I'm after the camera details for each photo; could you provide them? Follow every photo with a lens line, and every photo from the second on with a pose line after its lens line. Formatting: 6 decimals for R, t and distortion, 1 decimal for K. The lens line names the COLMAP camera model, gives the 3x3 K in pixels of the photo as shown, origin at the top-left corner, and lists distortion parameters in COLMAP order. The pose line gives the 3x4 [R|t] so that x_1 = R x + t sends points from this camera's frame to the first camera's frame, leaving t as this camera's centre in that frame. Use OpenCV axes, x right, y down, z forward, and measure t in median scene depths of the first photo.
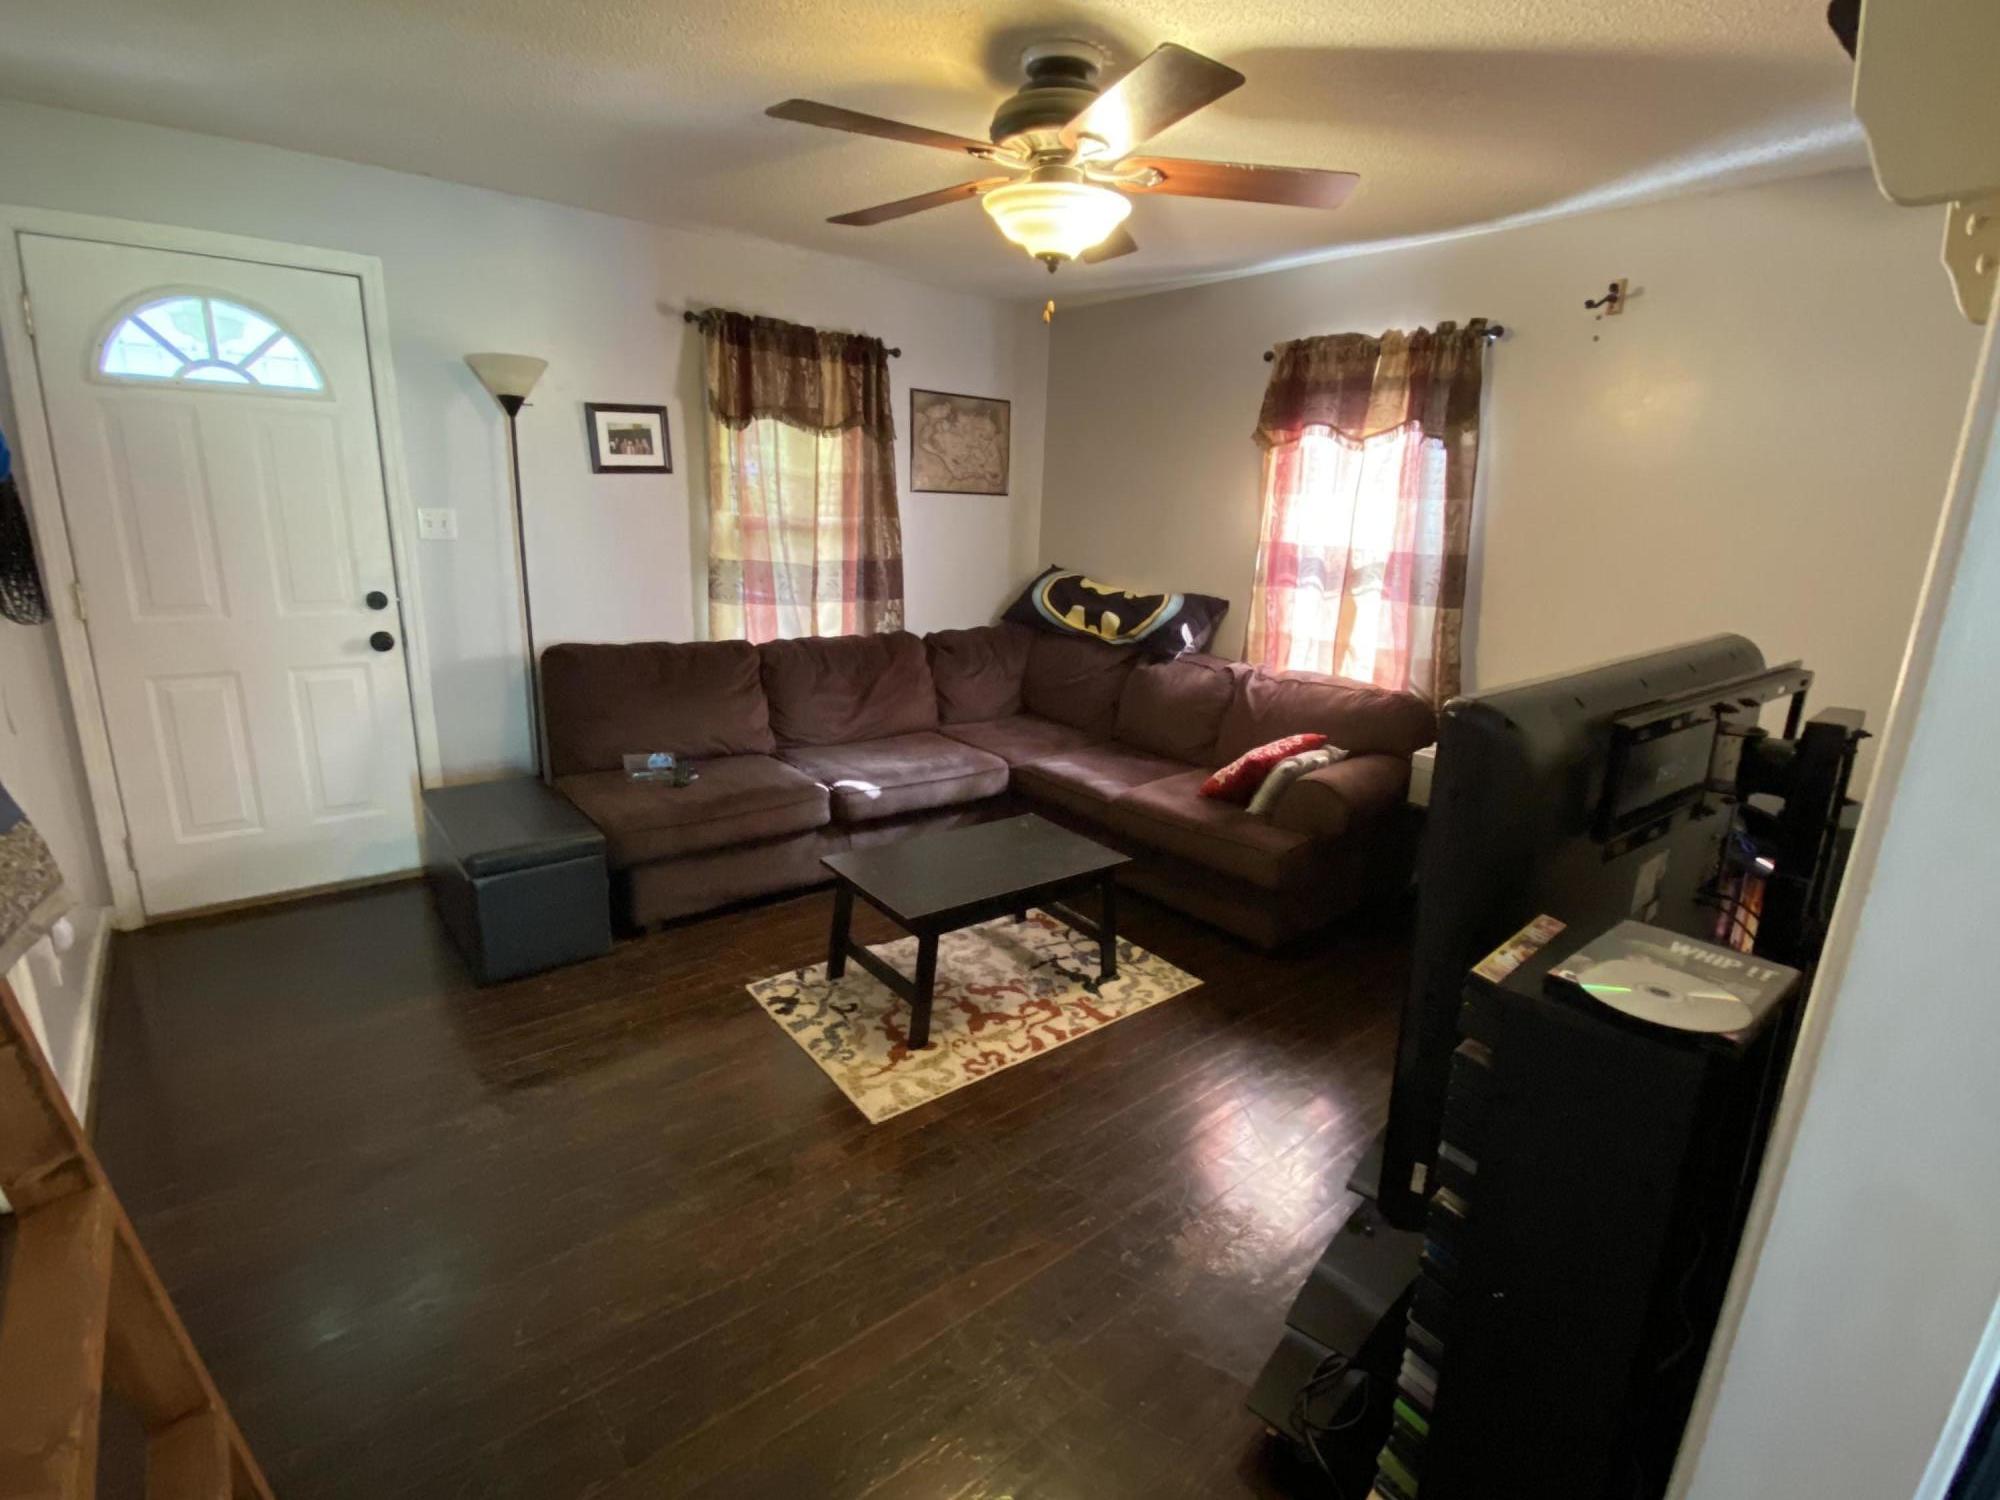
lens RADIAL K [[926.6, 0, 1000.0], [0, 926.6, 750.0], [0, 0, 1]] dist [0.048714, -0.045656]
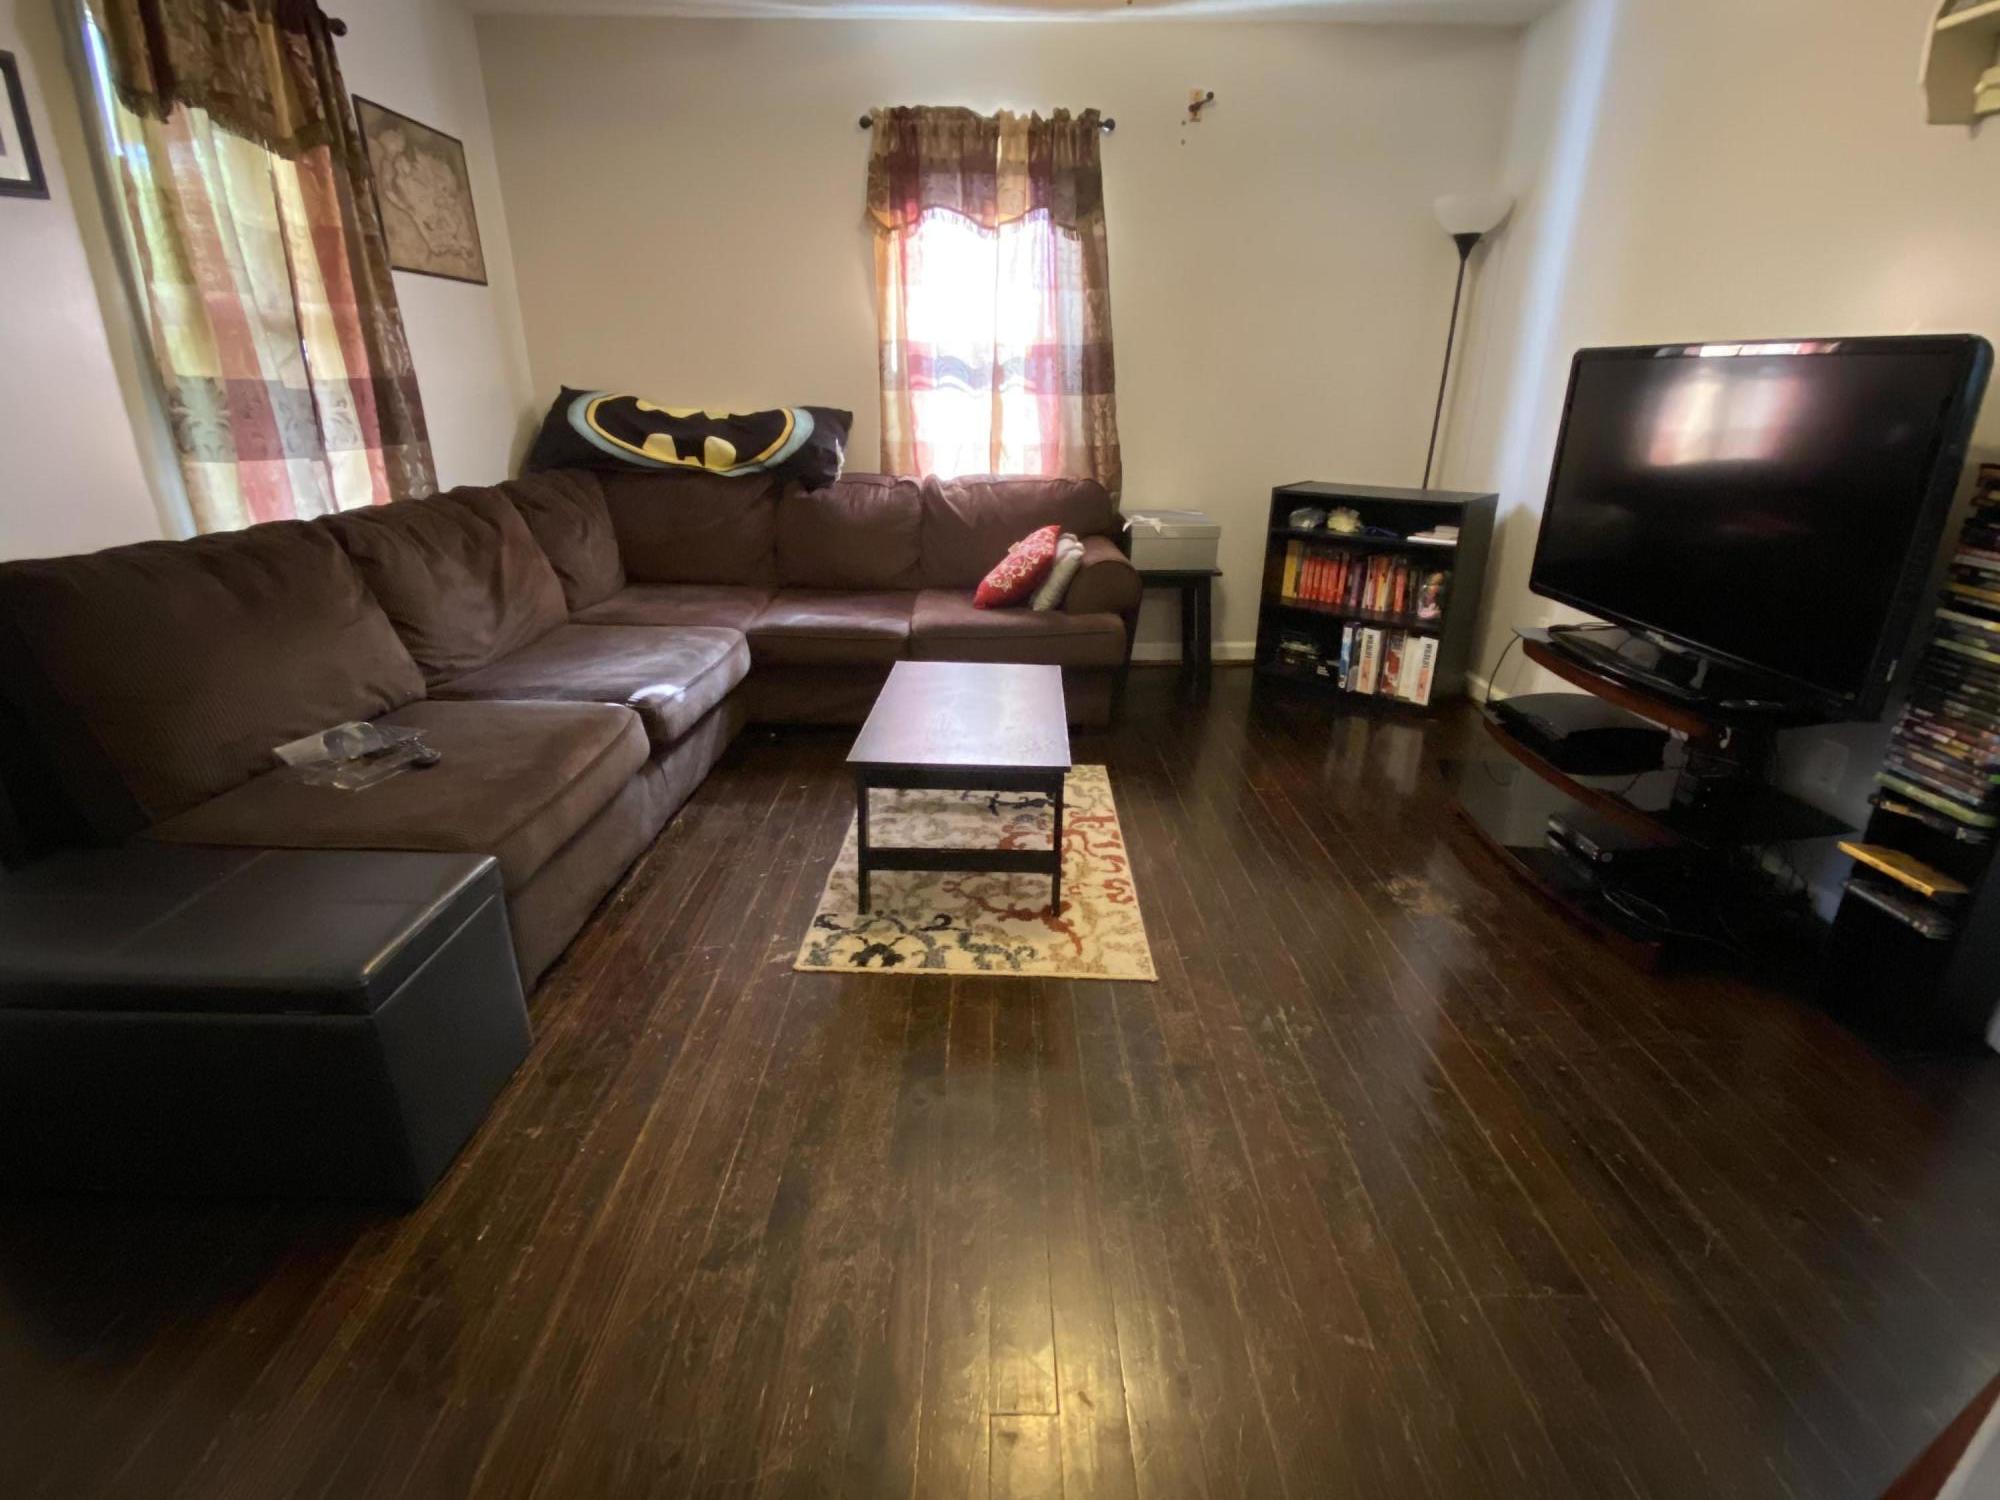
lens RADIAL K [[926.6, 0, 1000.0], [0, 926.6, 750.0], [0, 0, 1]] dist [0.048714, -0.045656]
pose [[0.633138, -0.311776, 0.708472, -0.488310], [0.212066, 0.950140, 0.228610, -0.025949], [-0.744423, 0.005501, 0.667686, 0.320849]]
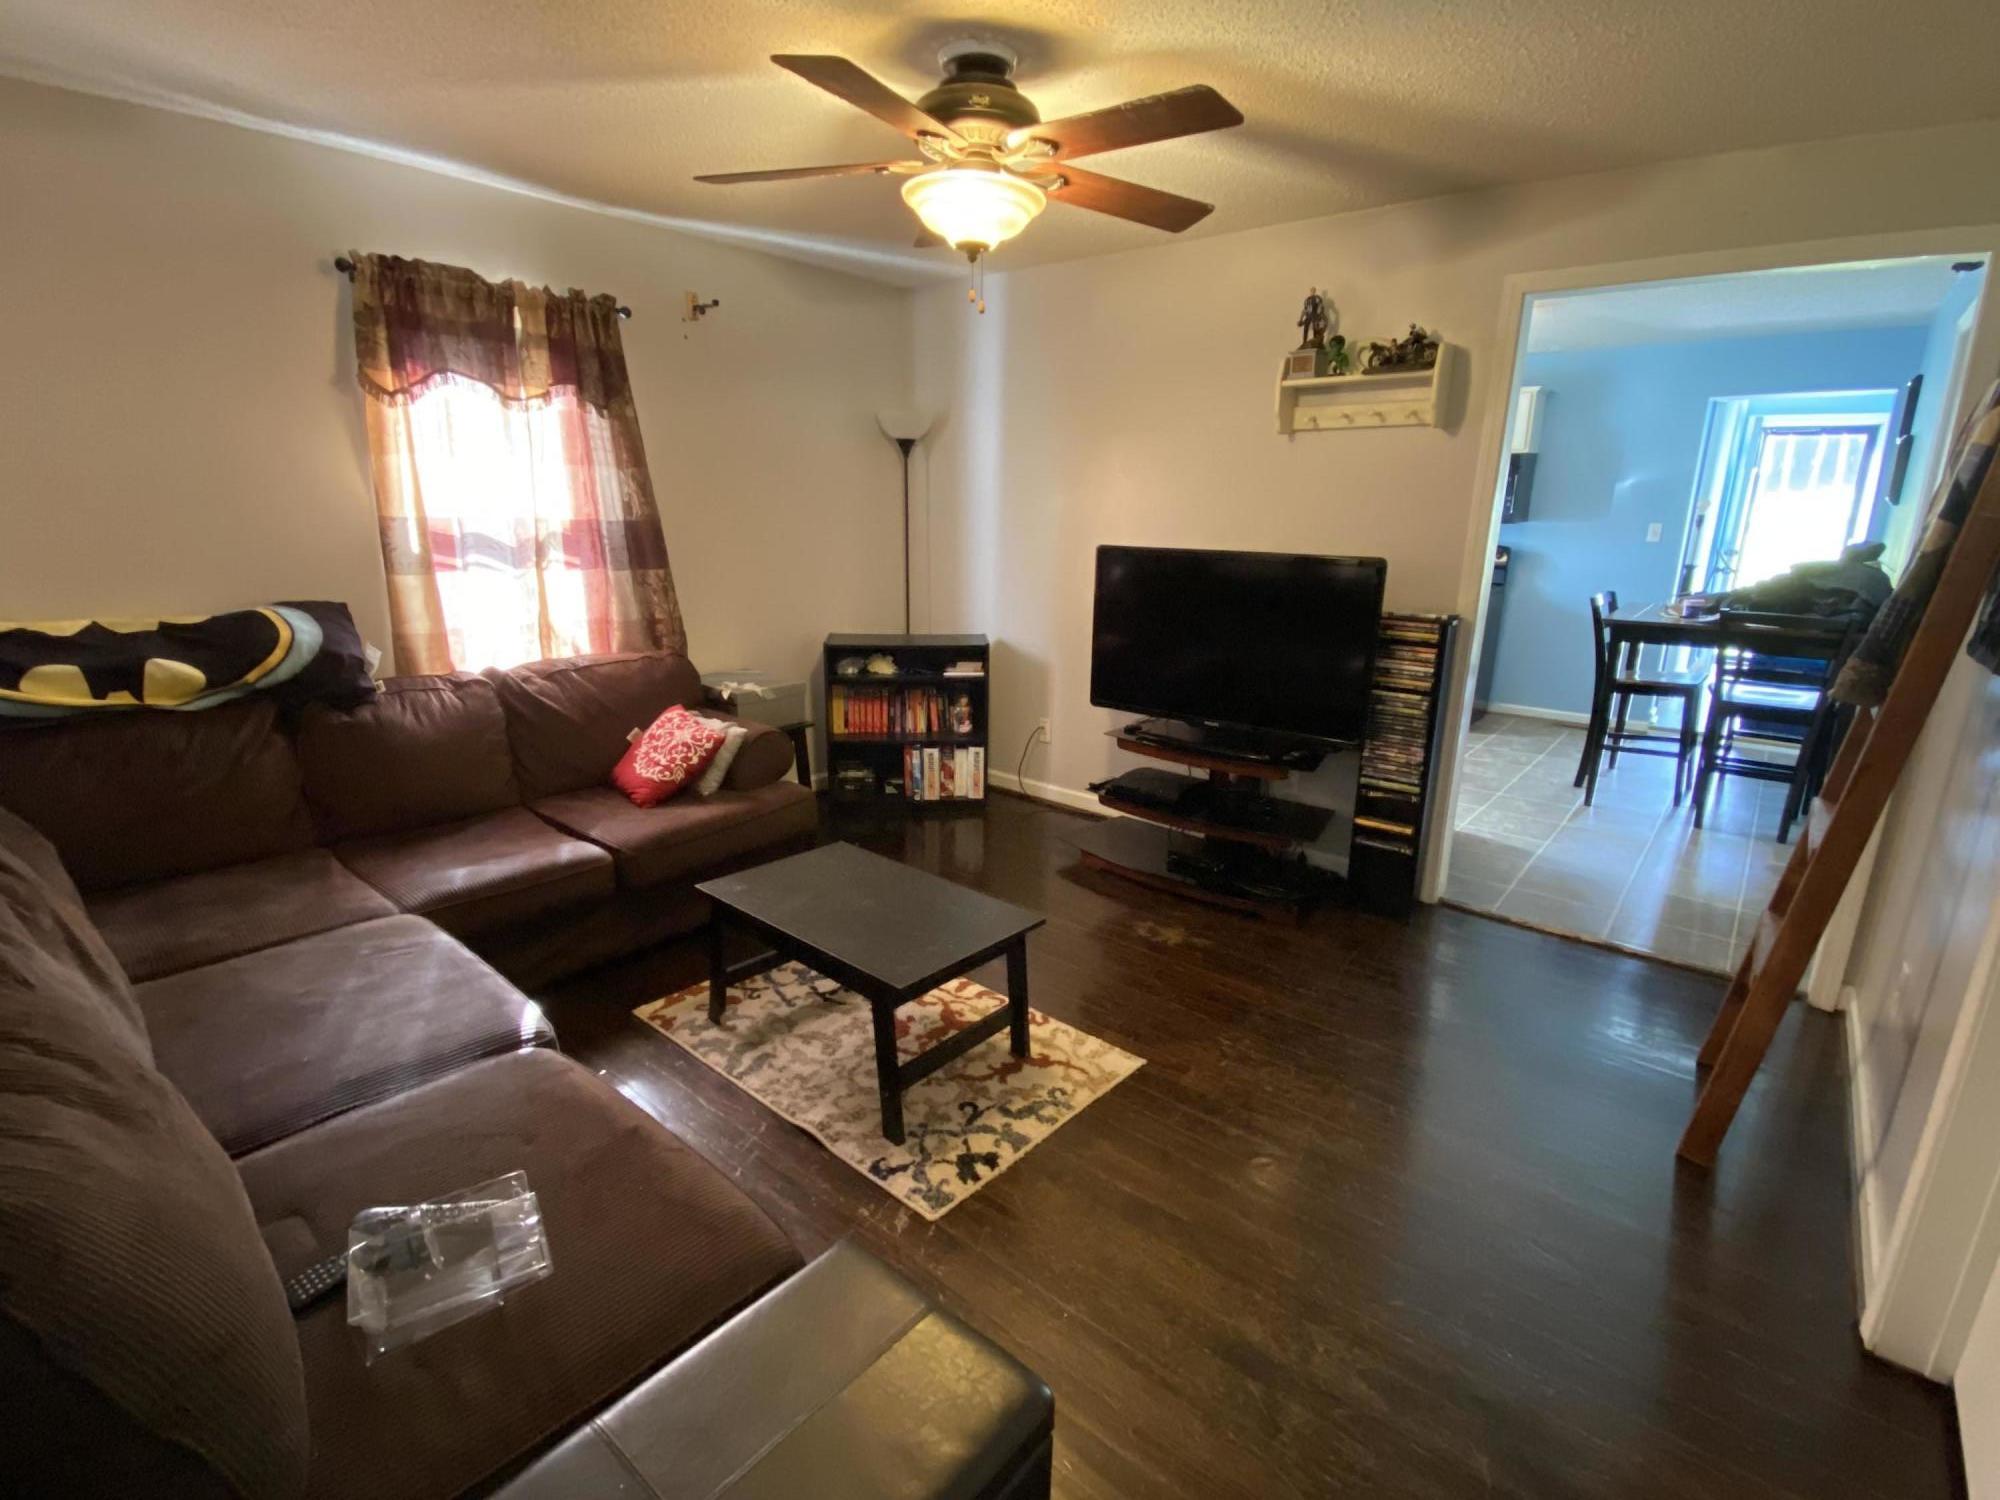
lens RADIAL K [[926.6, 0, 1000.0], [0, 926.6, 750.0], [0, 0, 1]] dist [0.048714, -0.045656]
pose [[-0.181397, -0.290136, 0.939636, -0.638213], [0.225512, 0.917753, 0.326915, -0.208387], [-0.957204, 0.271200, -0.101048, 0.728152]]
